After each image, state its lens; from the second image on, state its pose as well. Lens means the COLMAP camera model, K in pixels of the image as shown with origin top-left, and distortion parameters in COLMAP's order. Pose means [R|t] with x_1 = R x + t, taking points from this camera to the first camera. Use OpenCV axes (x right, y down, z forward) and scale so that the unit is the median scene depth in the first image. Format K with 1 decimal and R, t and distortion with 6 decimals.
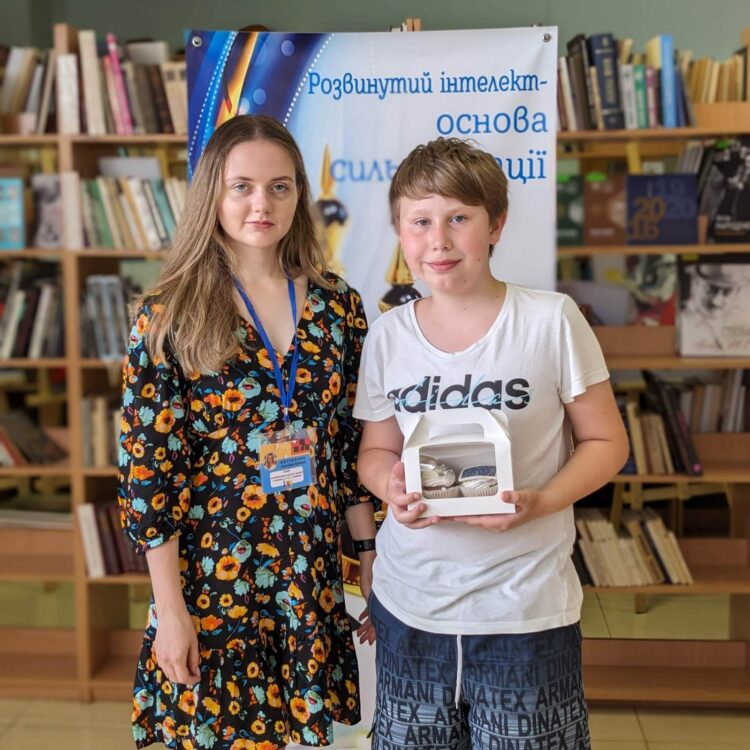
lens RADIAL K [[1270.9, 0, 366.0], [0, 1270.9, 359.1], [0, 0, 1]] dist [0.060426, 0.000000]
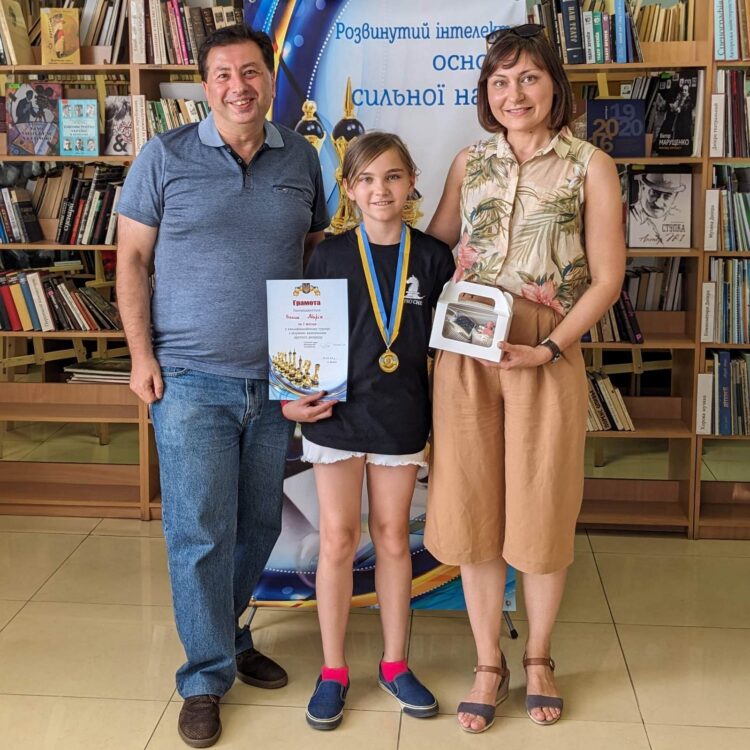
lens RADIAL K [[1270.9, 0, 338.7], [0, 1270.9, 314.8], [0, 0, 1]] dist [0.060426, 0.000000]
pose [[0.999747, 0.011436, -0.019382, -0.010336], [-0.010780, 0.999377, 0.033611, 0.025624], [0.019754, -0.033394, 0.999247, -0.257896]]
